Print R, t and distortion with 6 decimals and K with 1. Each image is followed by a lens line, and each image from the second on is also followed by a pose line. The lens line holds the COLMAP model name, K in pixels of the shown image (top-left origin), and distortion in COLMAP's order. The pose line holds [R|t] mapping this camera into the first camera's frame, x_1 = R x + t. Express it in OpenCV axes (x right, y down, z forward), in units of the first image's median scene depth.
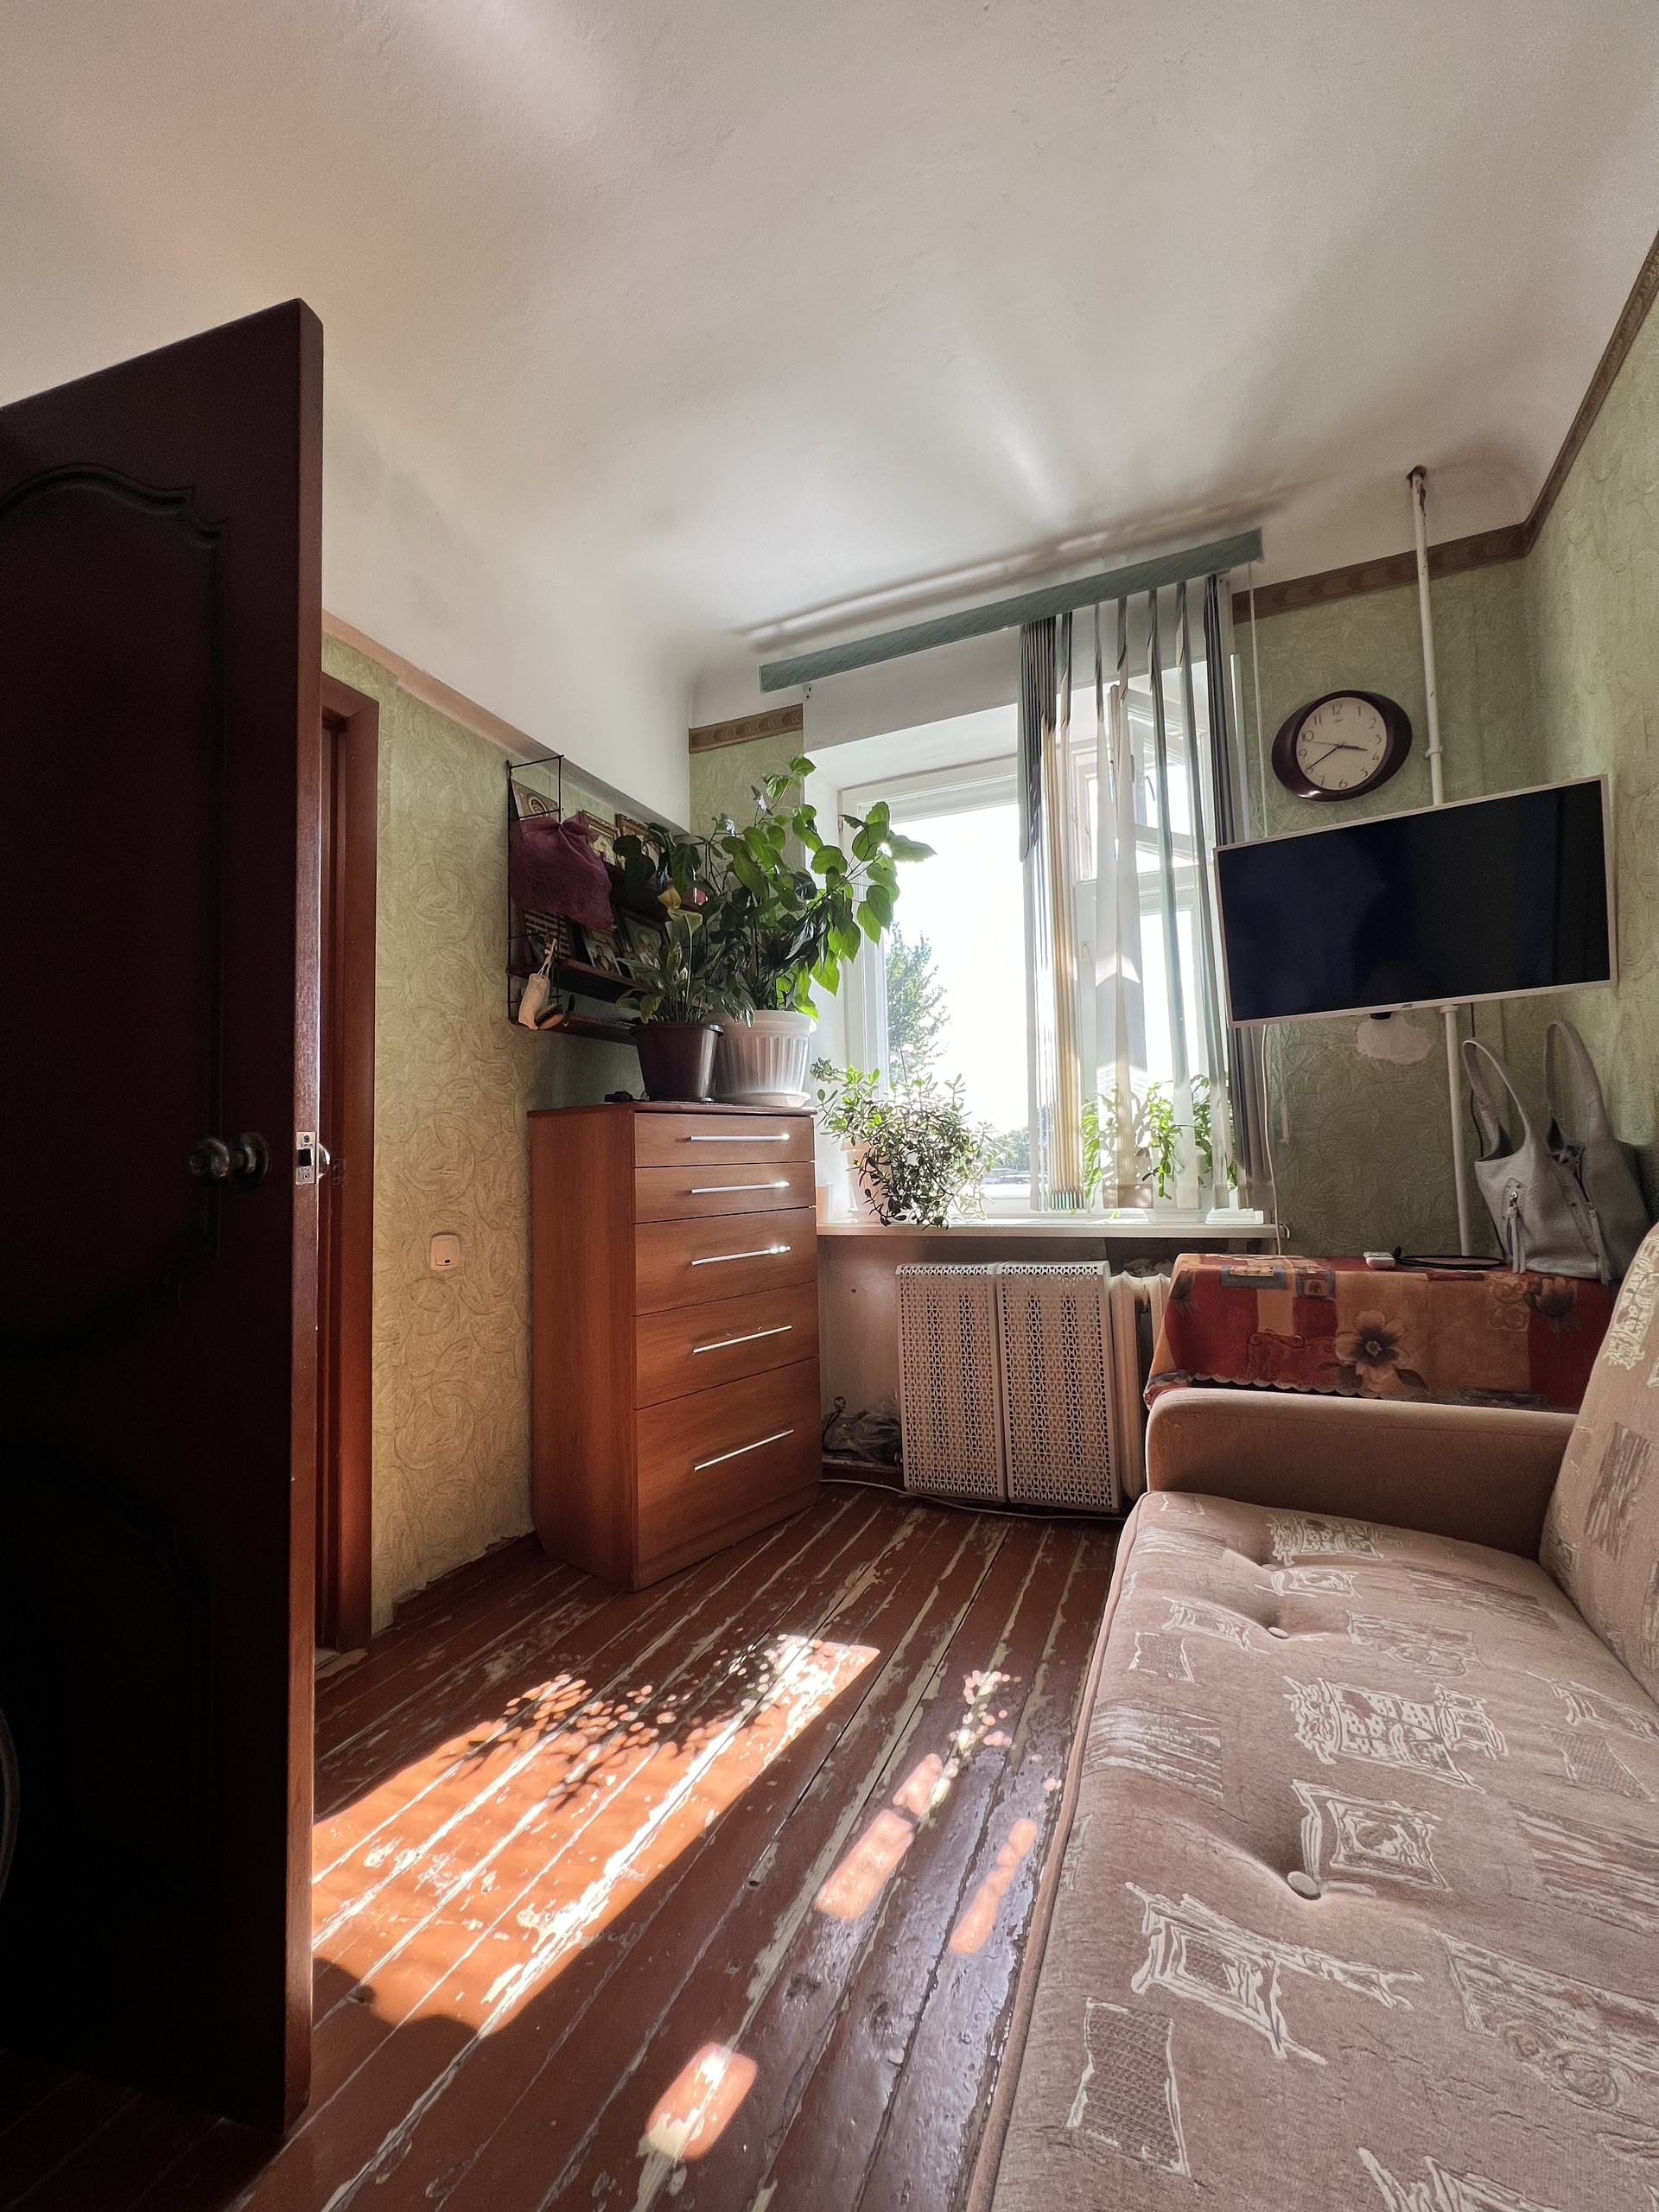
lens RADIAL K [[886.5, 0, 829.5], [0, 886.5, 1106.0], [0, 0, 1]] dist [0.001244, 0.000400]
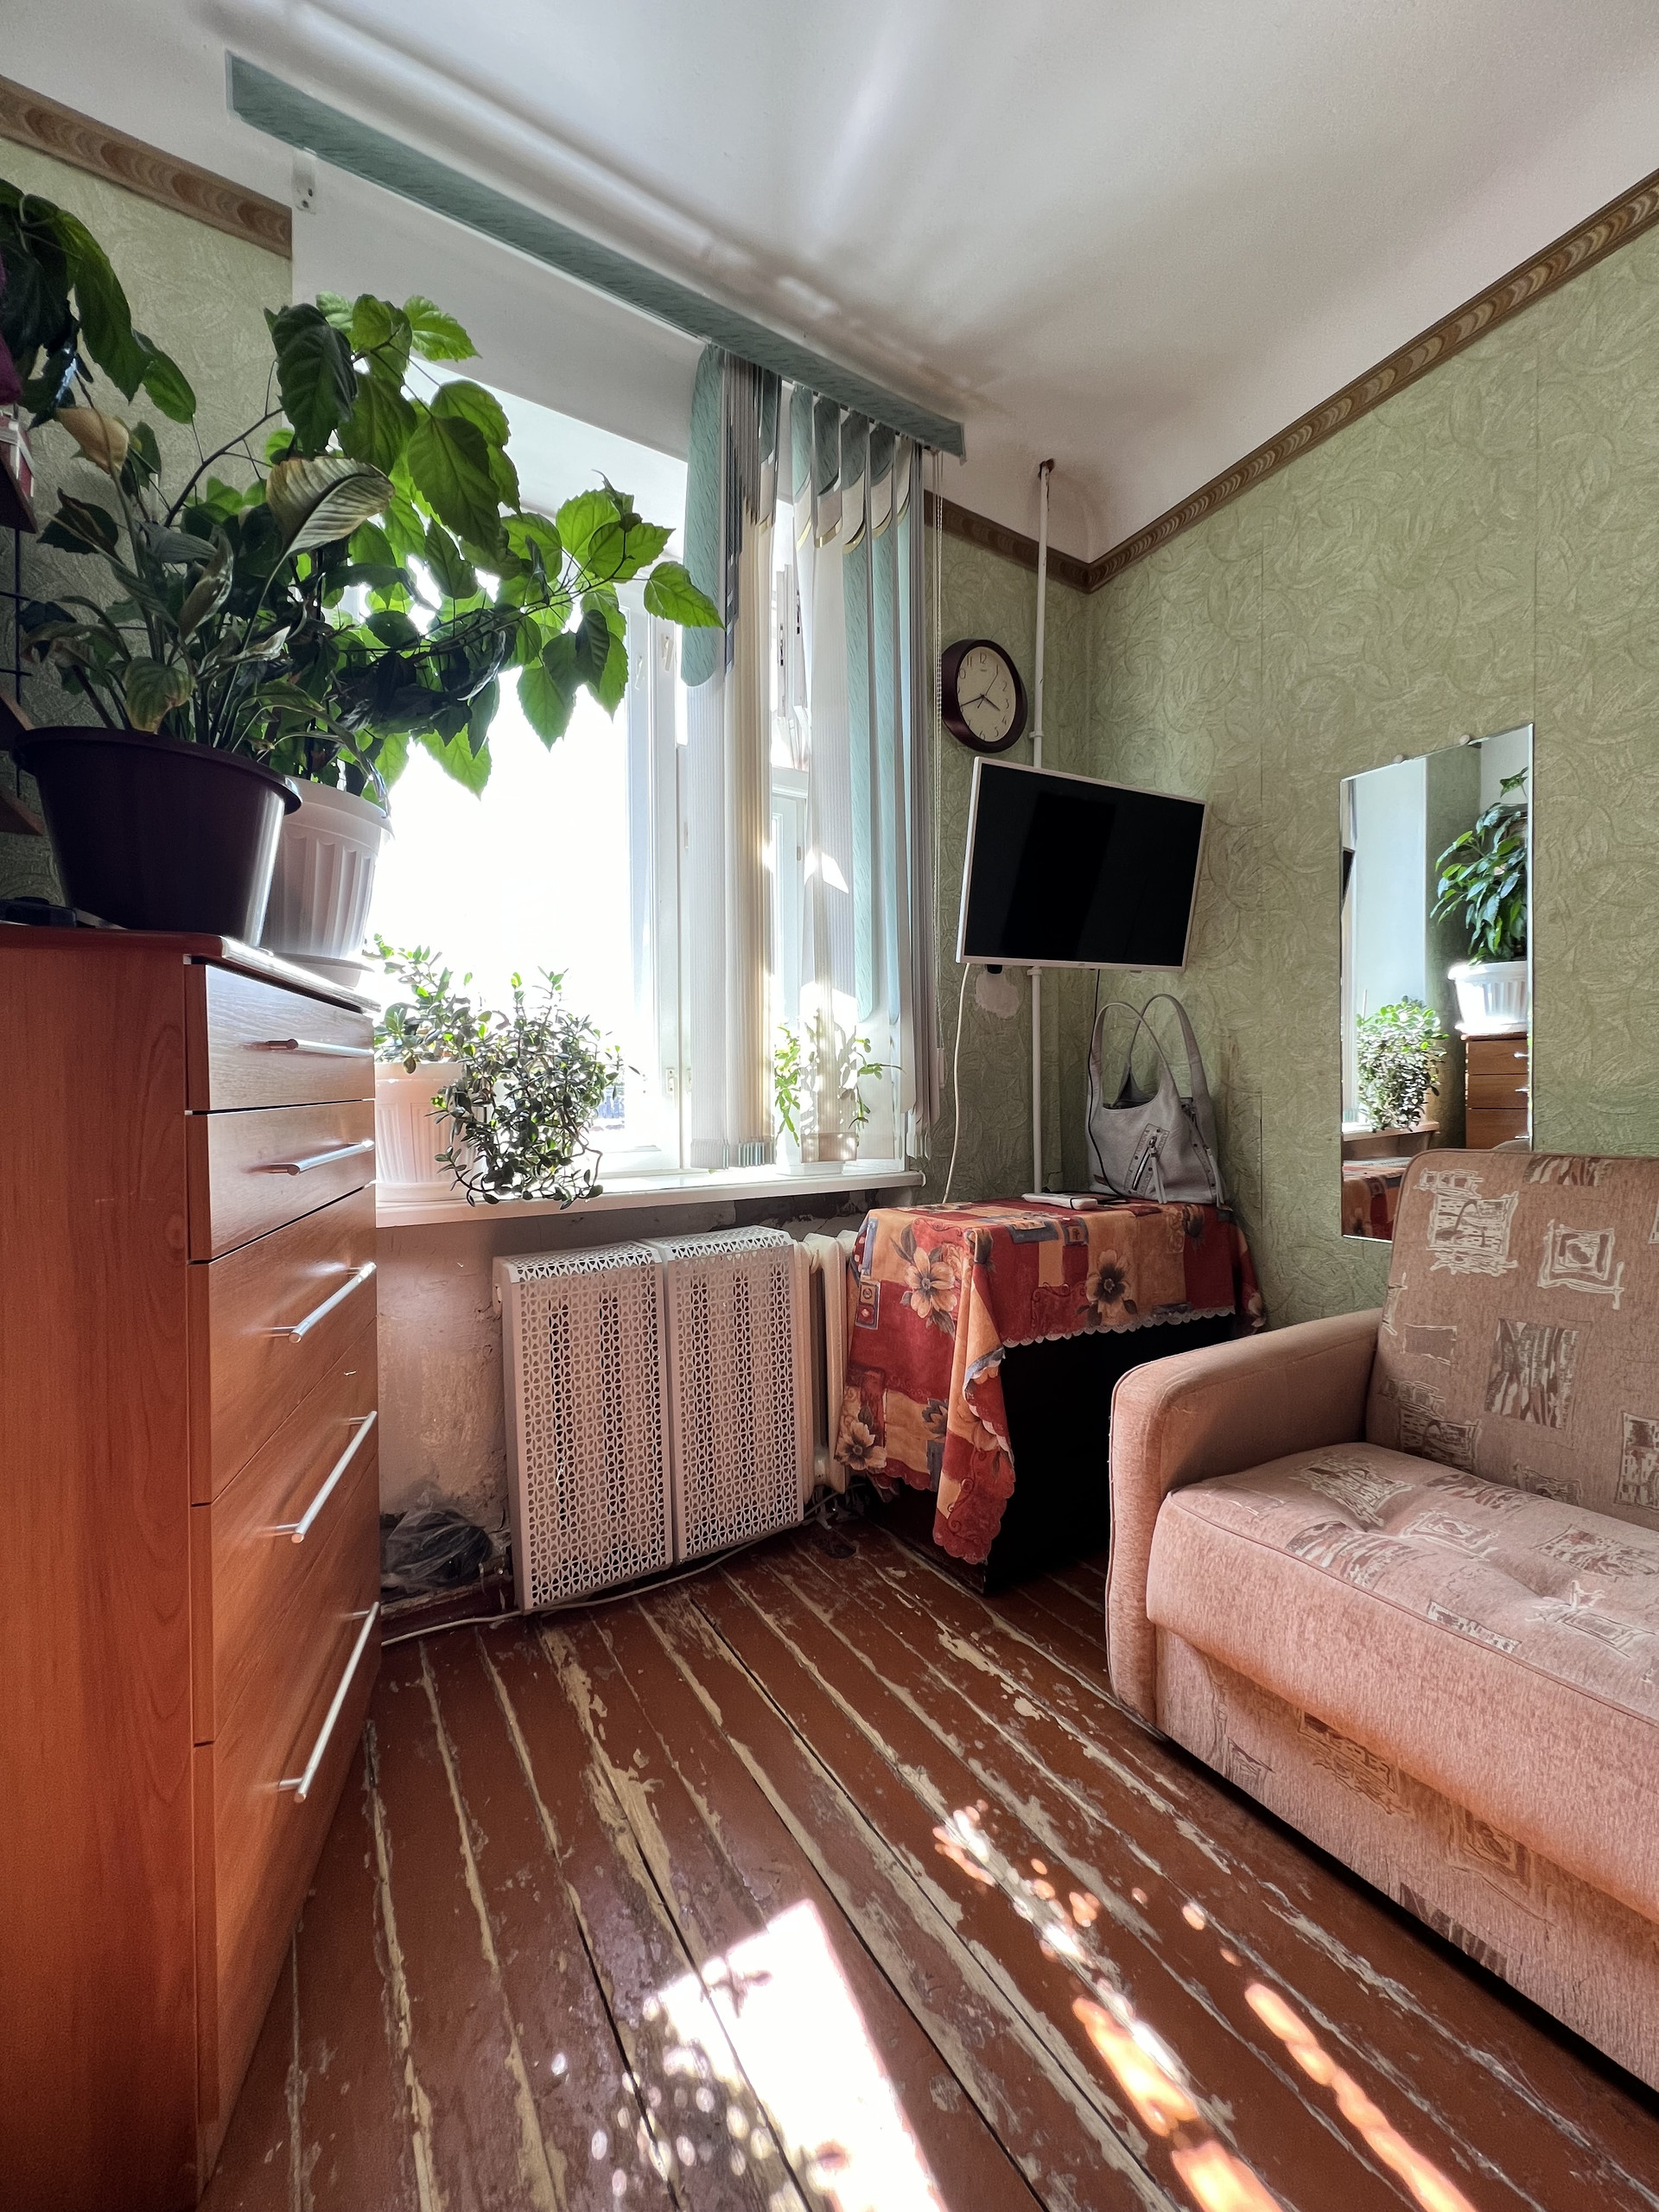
lens RADIAL K [[886.5, 0, 829.5], [0, 886.5, 1106.0], [0, 0, 1]] dist [0.001244, 0.000400]
pose [[0.571880, 0.009741, 0.820280, -0.385608], [-0.065459, 0.997283, 0.033794, 0.039673], [-0.817722, -0.073021, 0.570963, 0.589840]]
